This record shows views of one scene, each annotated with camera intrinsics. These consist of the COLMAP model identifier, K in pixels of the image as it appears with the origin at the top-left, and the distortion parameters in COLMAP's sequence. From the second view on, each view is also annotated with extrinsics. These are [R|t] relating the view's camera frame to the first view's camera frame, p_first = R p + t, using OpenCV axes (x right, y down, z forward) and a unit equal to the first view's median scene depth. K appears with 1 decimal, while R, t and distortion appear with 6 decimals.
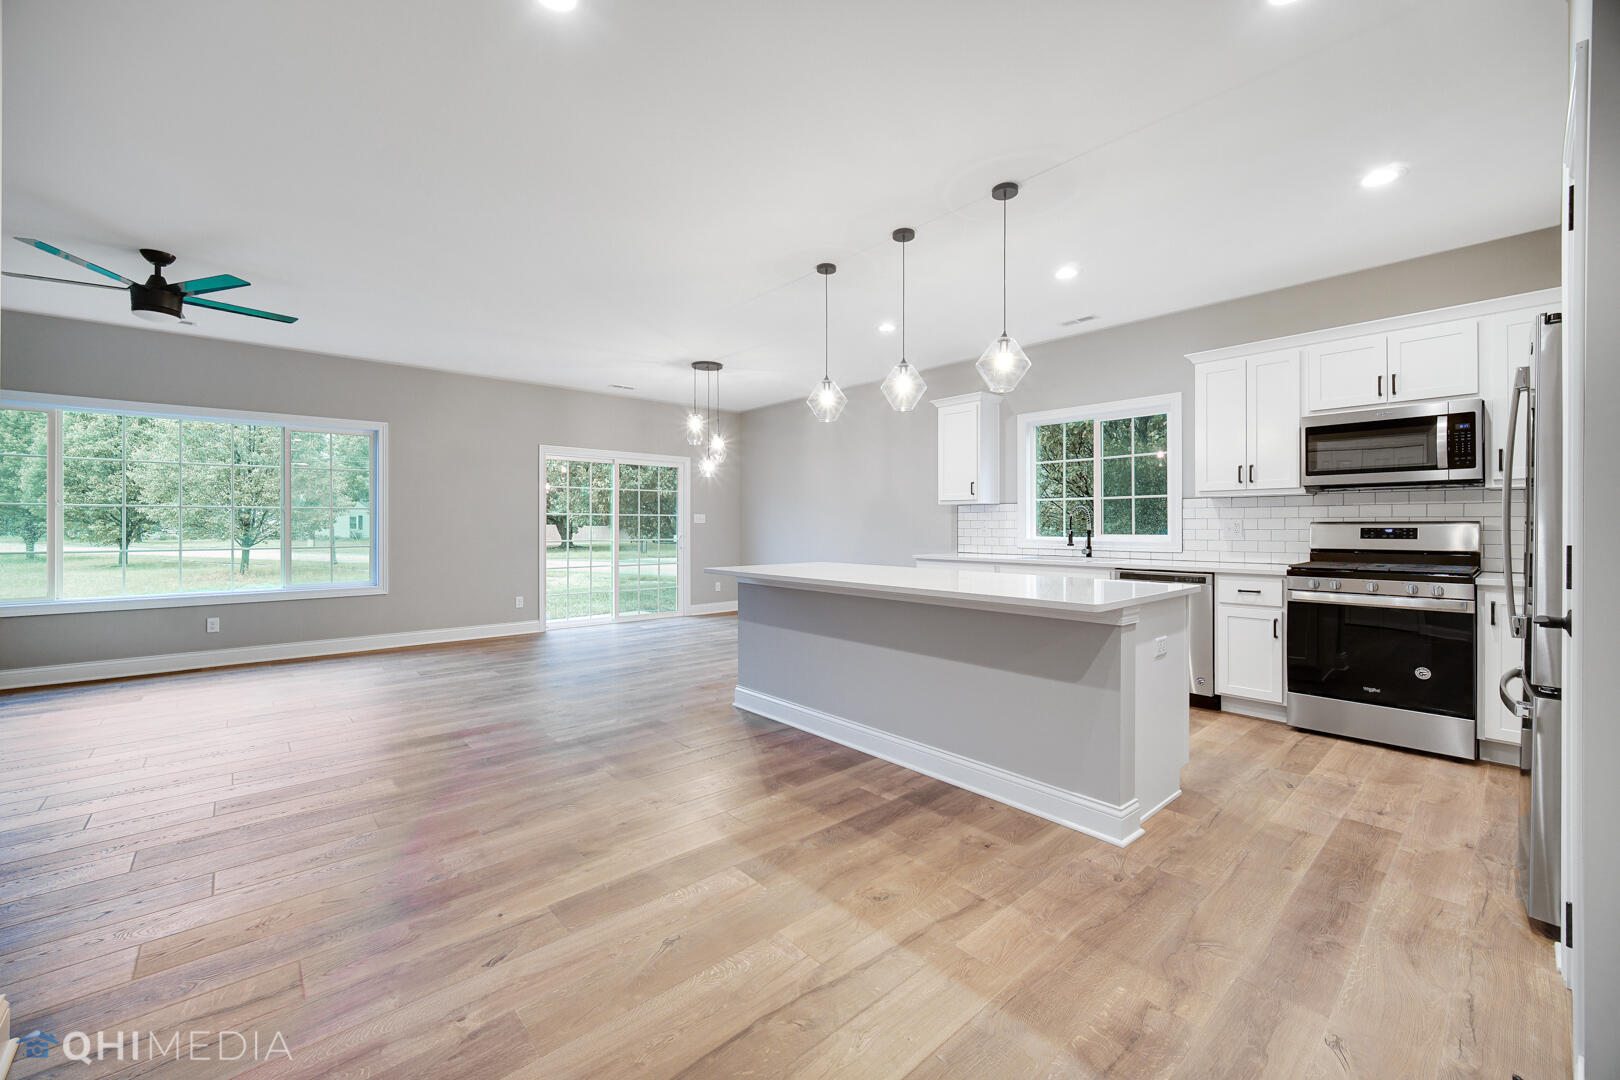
lens RADIAL K [[638.4, 0, 824.3], [0, 638.4, 534.3], [0, 0, 1]] dist [-0.000402, -0.000086]
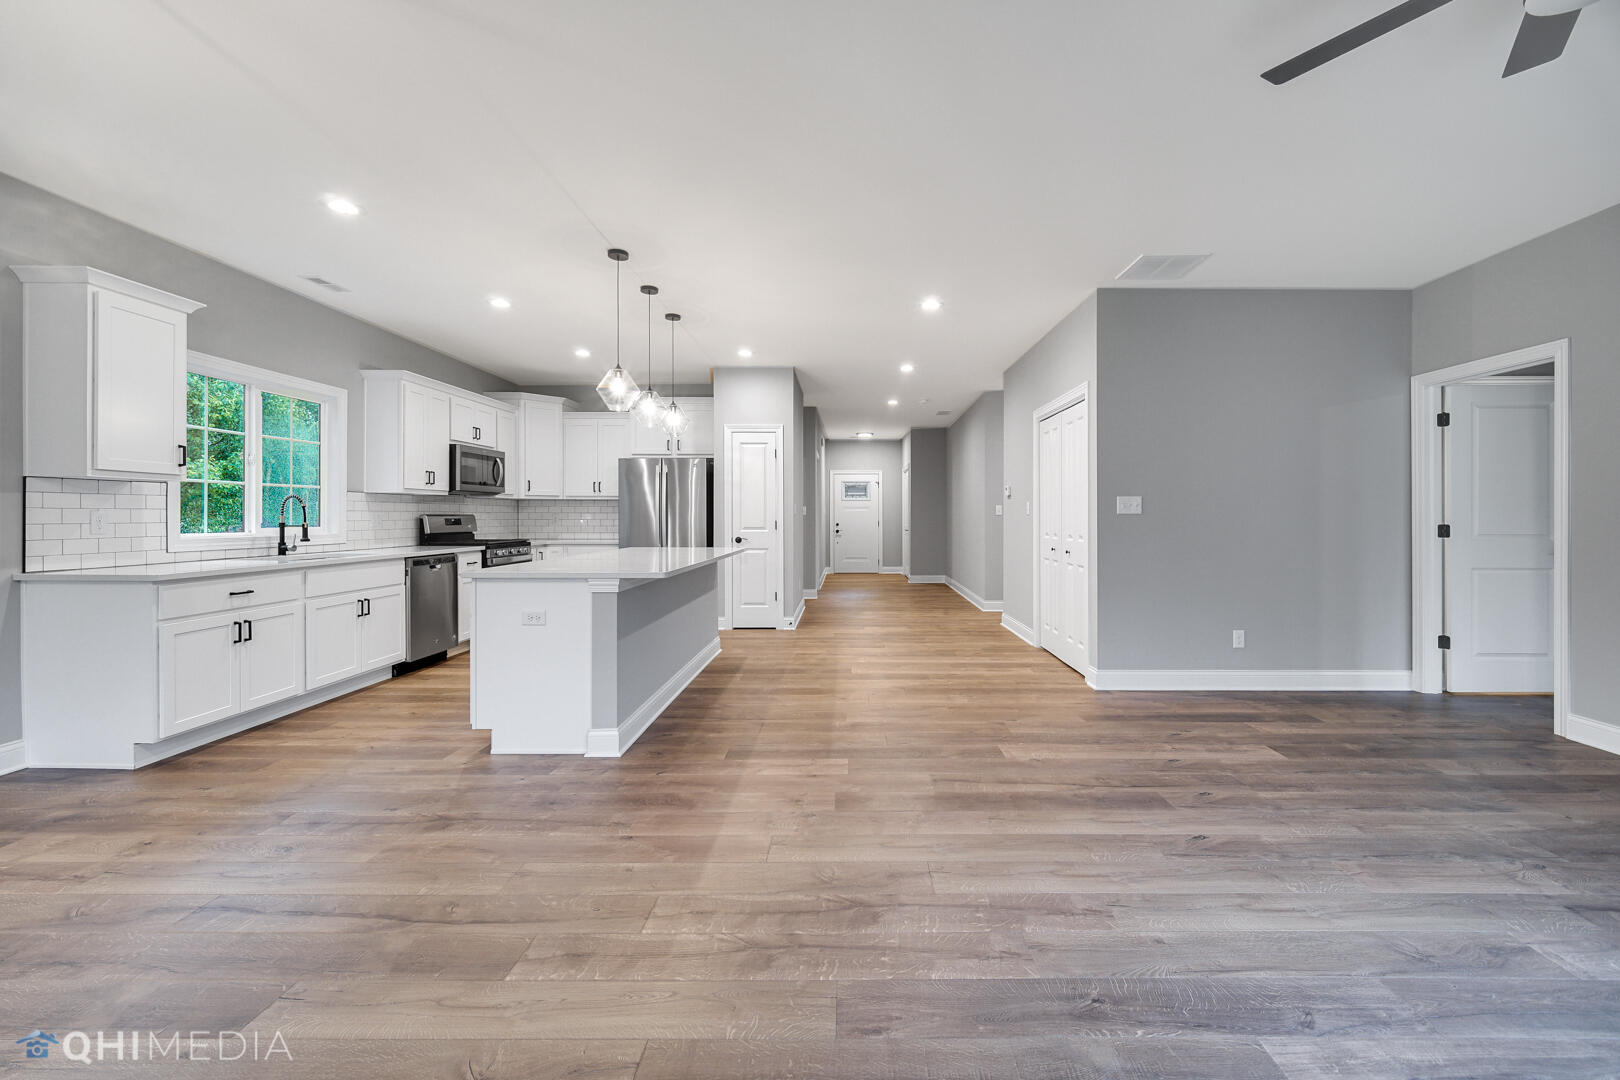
lens RADIAL K [[655.7, 0, 850.4], [0, 655.7, 511.5], [0, 0, 1]] dist [-0.001275, -0.000171]
pose [[-0.742421, 0.005697, 0.669909, -0.938714], [0.009369, 0.999954, 0.001879, -0.021380], [-0.669868, 0.007671, -0.742441, 1.516166]]
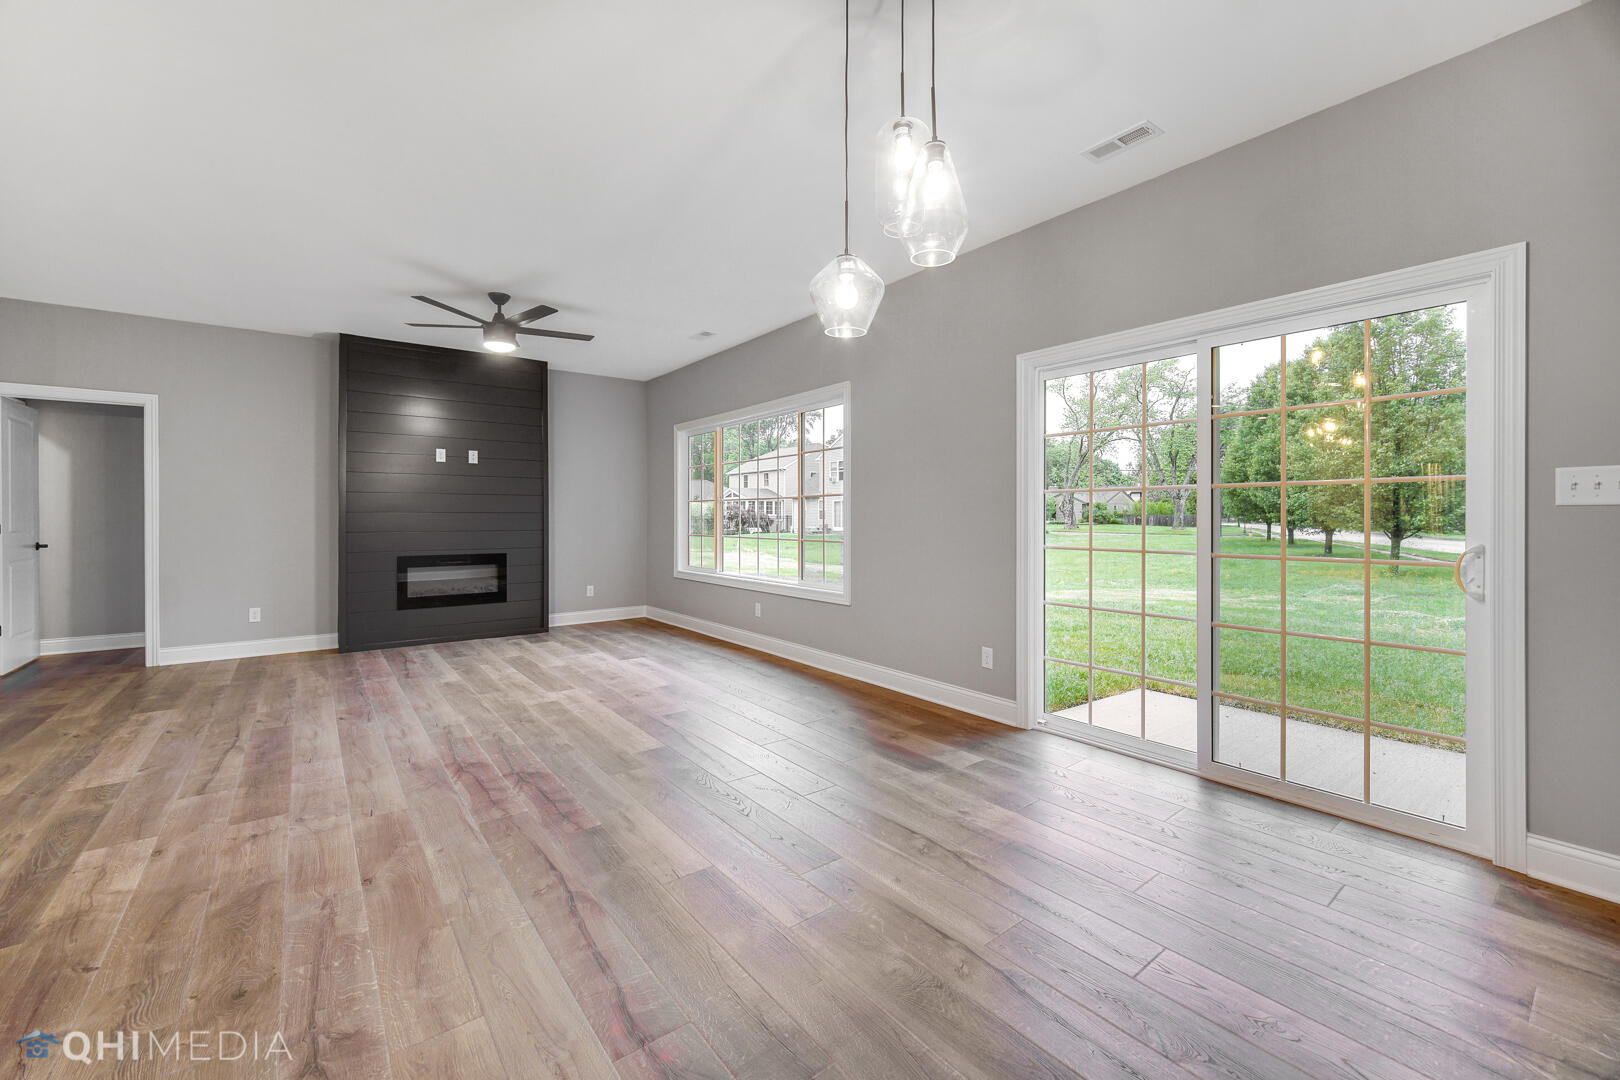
lens RADIAL K [[651.9, 0, 787.1], [0, 651.9, 514.1], [0, 0, 1]] dist [0.000513, 0.000107]
pose [[-0.103118, -0.002626, -0.994666, 0.147013], [-0.010870, 0.999940, -0.001513, -0.019502], [0.994610, 0.010656, -0.103140, 1.596111]]
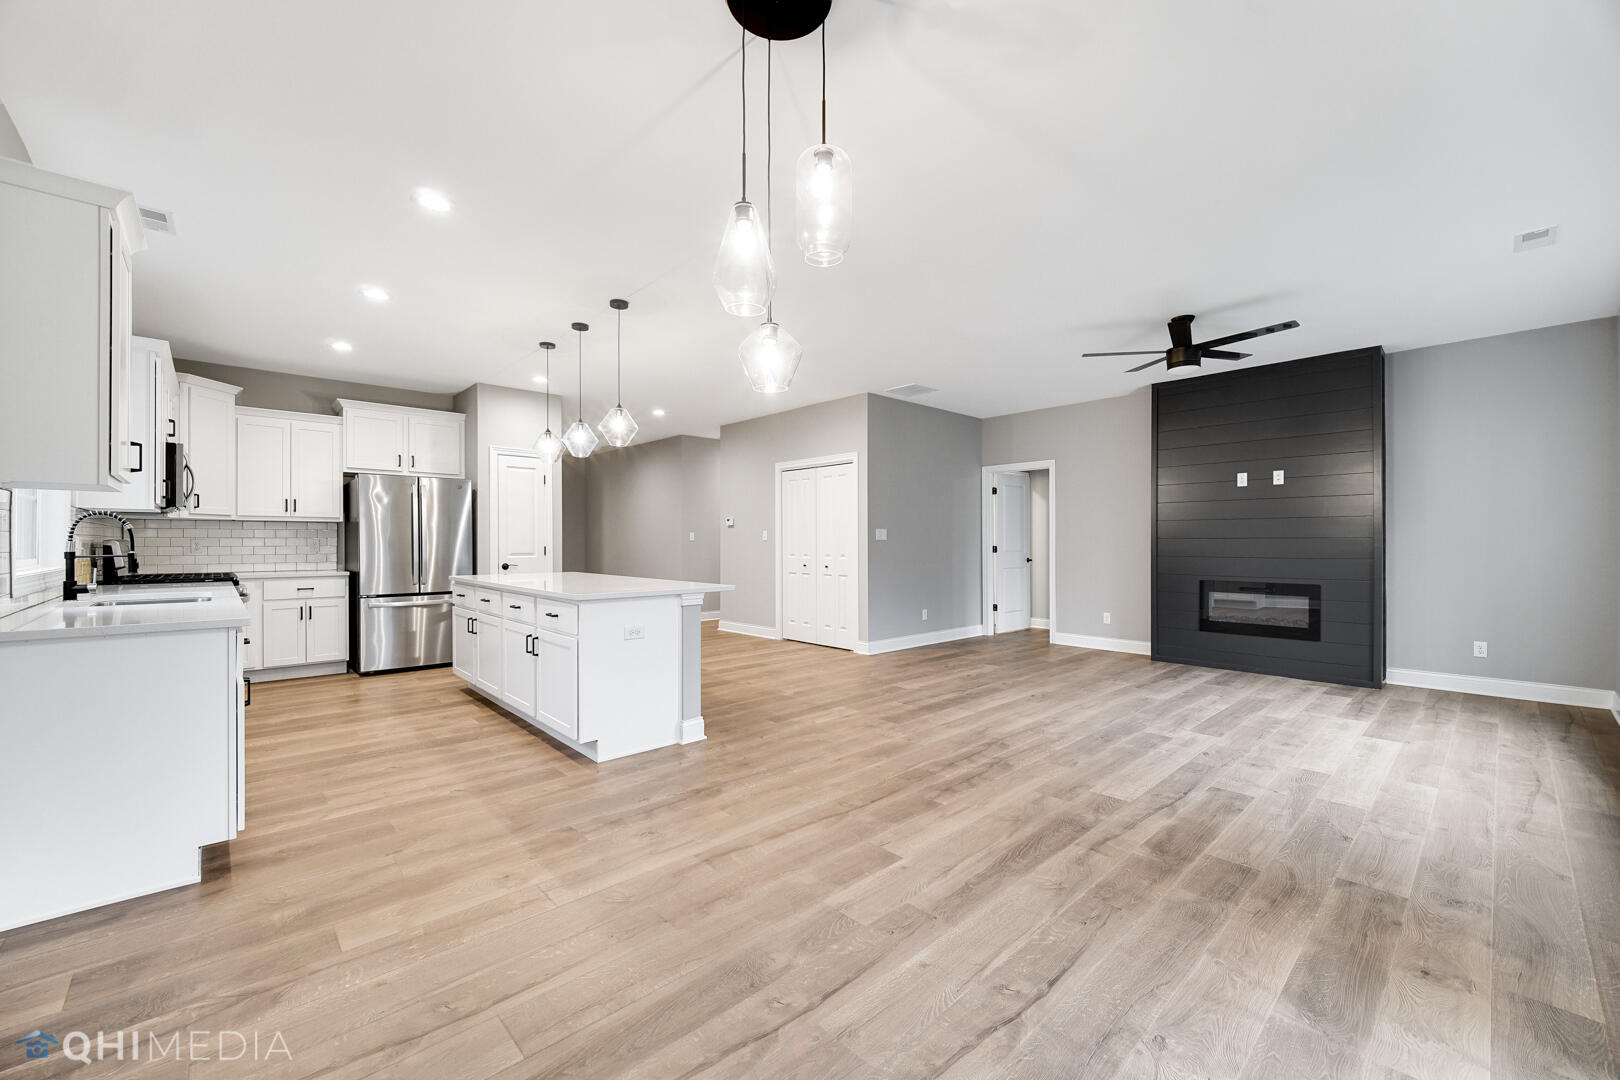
lens RADIAL K [[638.4, 0, 824.3], [0, 638.4, 534.3], [0, 0, 1]] dist [-0.000402, -0.000086]
pose [[-0.999771, 0.001773, -0.021335, -0.320740], [0.001758, 0.999998, 0.000728, -0.028169], [0.021337, 0.000691, -0.999772, 2.092915]]
